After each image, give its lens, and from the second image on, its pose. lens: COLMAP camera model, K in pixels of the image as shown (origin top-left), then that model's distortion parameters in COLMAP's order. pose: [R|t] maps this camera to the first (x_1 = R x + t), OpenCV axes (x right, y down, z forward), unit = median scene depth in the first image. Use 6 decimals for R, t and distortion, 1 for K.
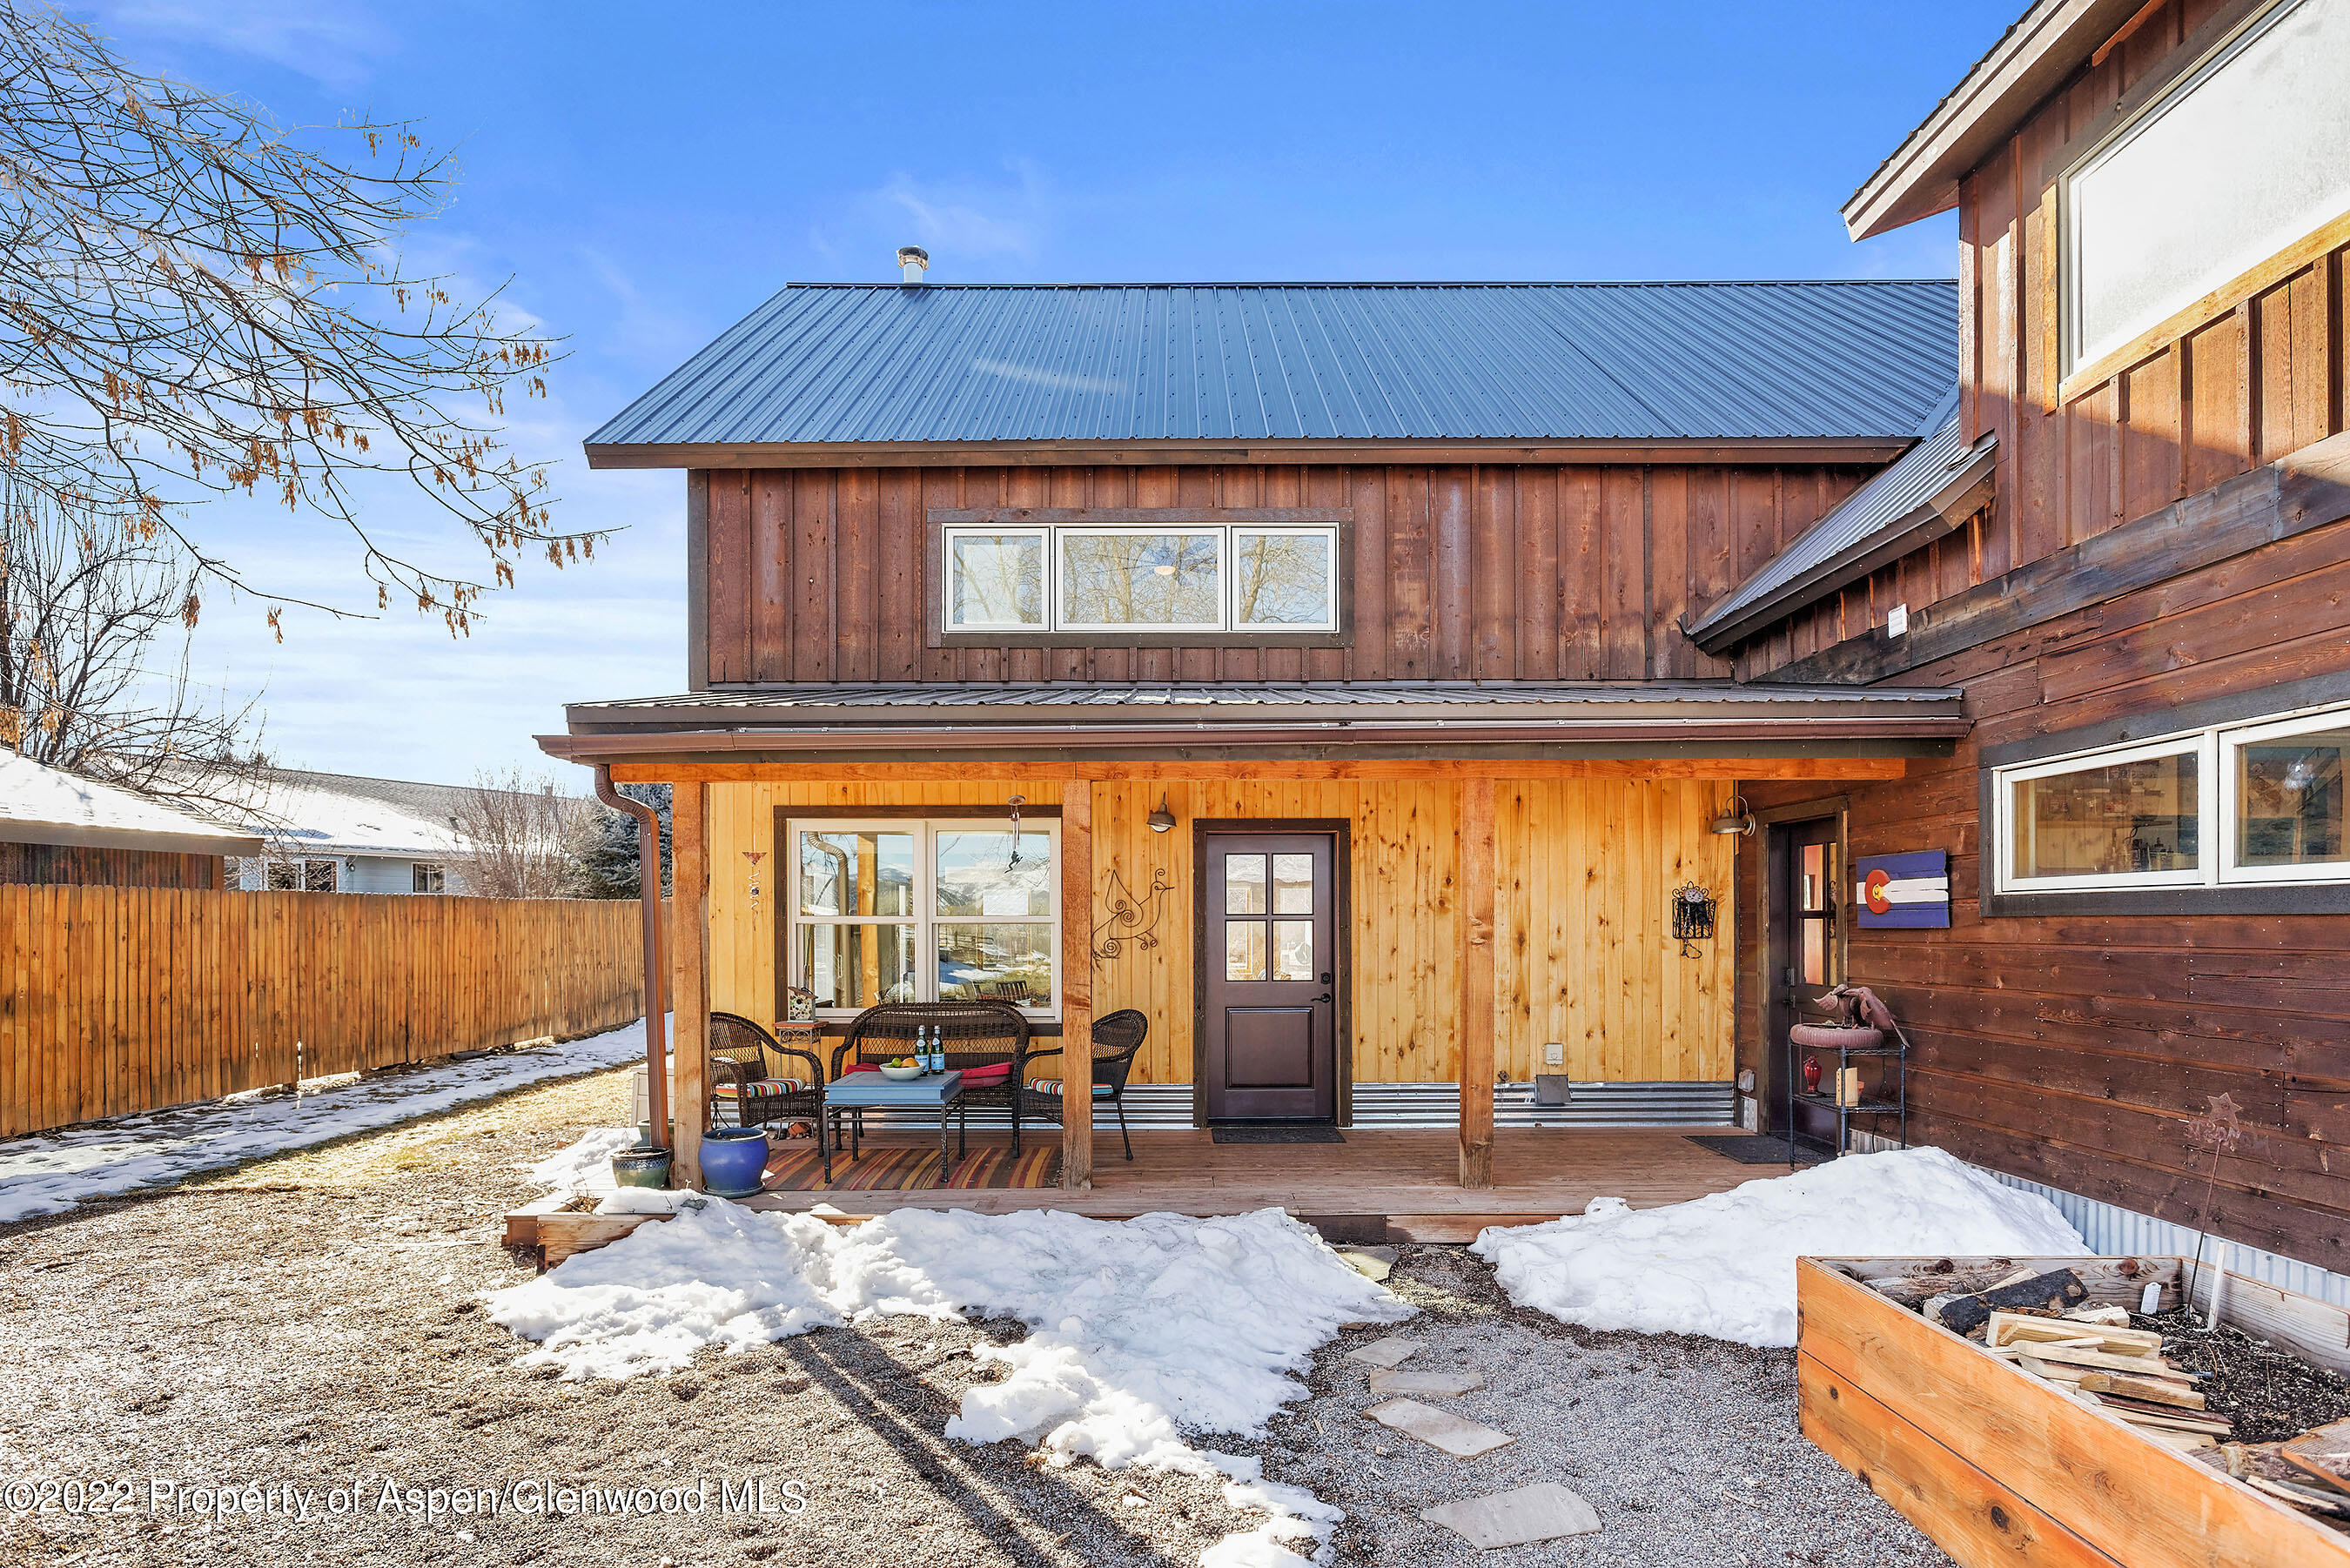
lens RADIAL K [[1215.3, 0, 1160.7], [0, 1215.3, 920.1], [0, 0, 1]] dist [-0.007105, 0.001134]
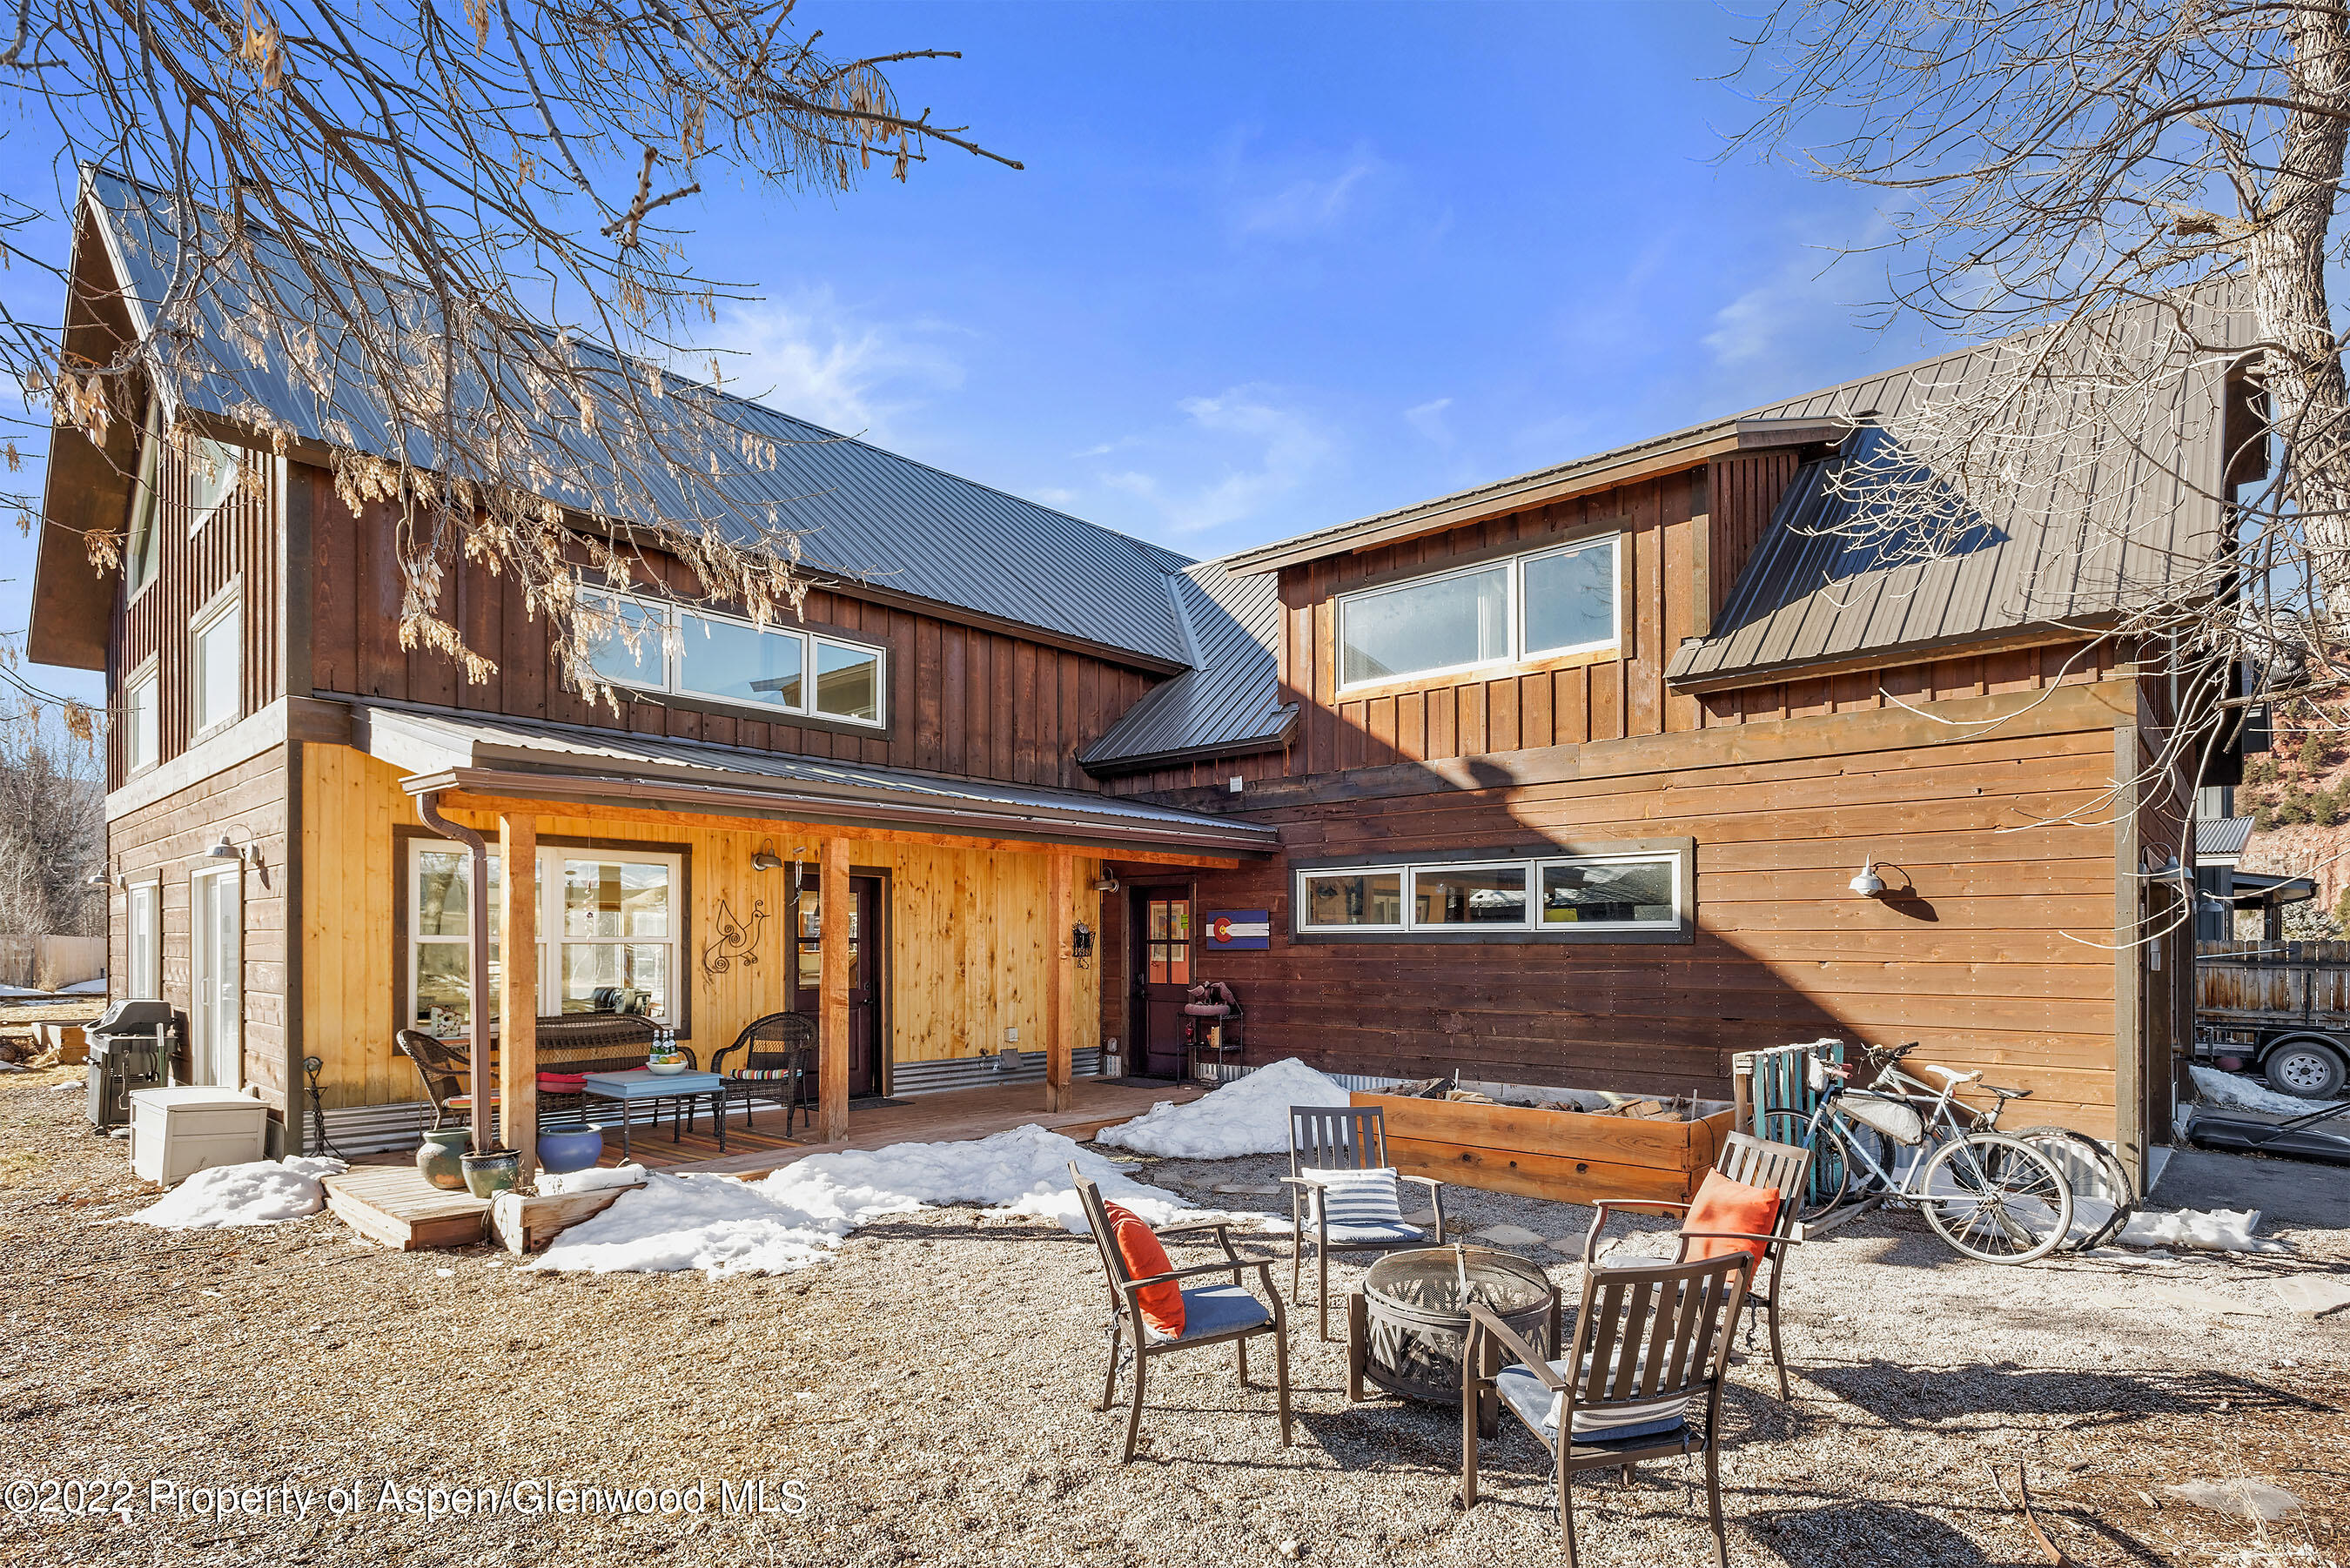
lens RADIAL K [[1173.6, 0, 1179.6], [0, 1173.6, 933.4], [0, 0, 1]] dist [0.000265, 0.000127]
pose [[0.680544, 0.012718, 0.732597, -0.621254], [-0.006561, 0.999915, -0.011264, 0.001996], [-0.732678, 0.002859, 0.680570, -0.130775]]
